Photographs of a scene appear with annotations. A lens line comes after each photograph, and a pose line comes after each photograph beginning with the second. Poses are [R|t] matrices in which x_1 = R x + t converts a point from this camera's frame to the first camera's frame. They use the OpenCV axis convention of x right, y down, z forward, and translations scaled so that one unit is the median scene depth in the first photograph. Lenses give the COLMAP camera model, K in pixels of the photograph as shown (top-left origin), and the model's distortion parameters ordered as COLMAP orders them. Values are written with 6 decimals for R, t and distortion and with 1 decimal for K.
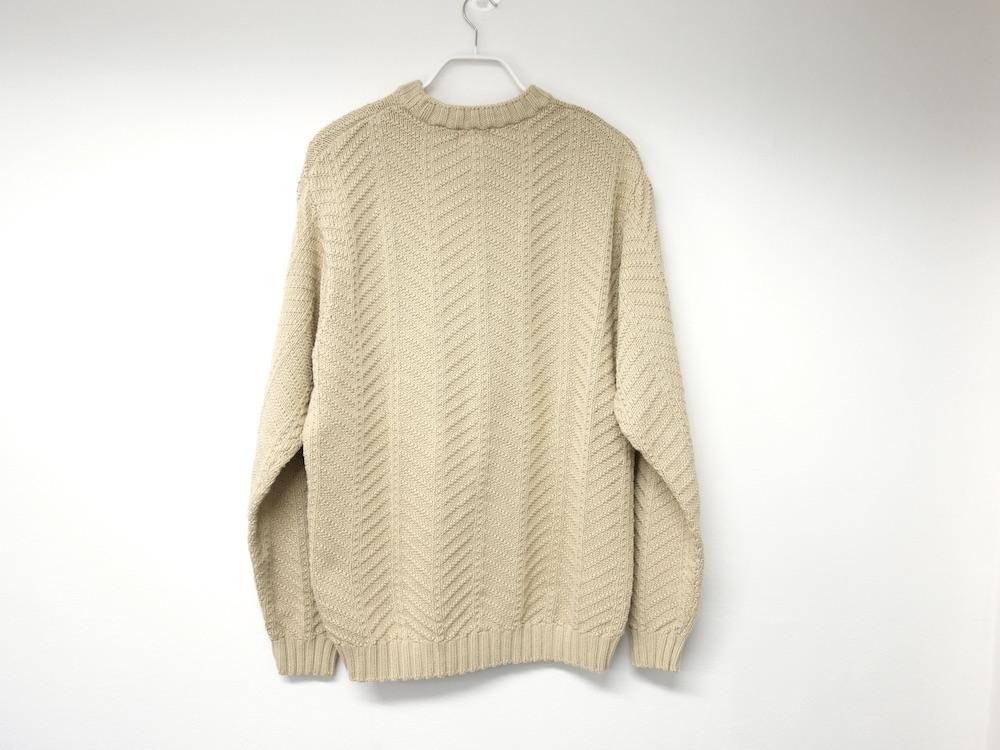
lens RADIAL K [[813.2, 0, 499.1], [0, 813.2, 375.2], [0, 0, 1]] dist [-0.009958, -0.005340]
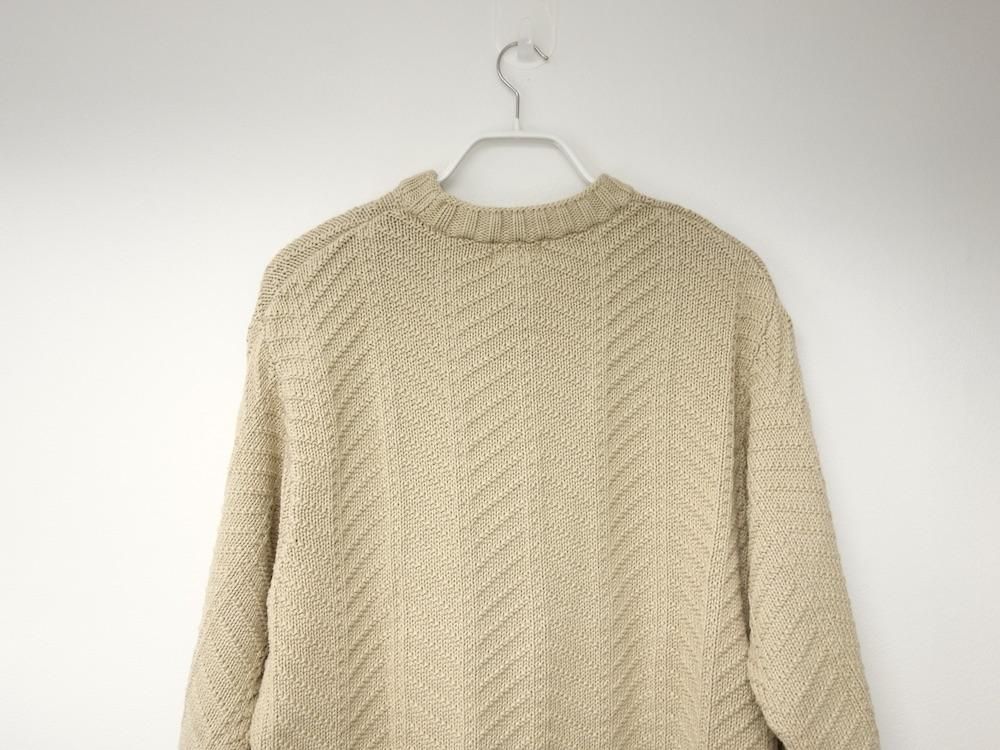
lens RADIAL K [[813.2, 0, 501.3], [0, 813.2, 378.8], [0, 0, 1]] dist [-0.009958, -0.005340]
pose [[0.999725, -0.016304, -0.016853, -0.034236], [0.014863, 0.996494, -0.082338, -0.138922], [0.018136, 0.082065, 0.996462, 0.355549]]
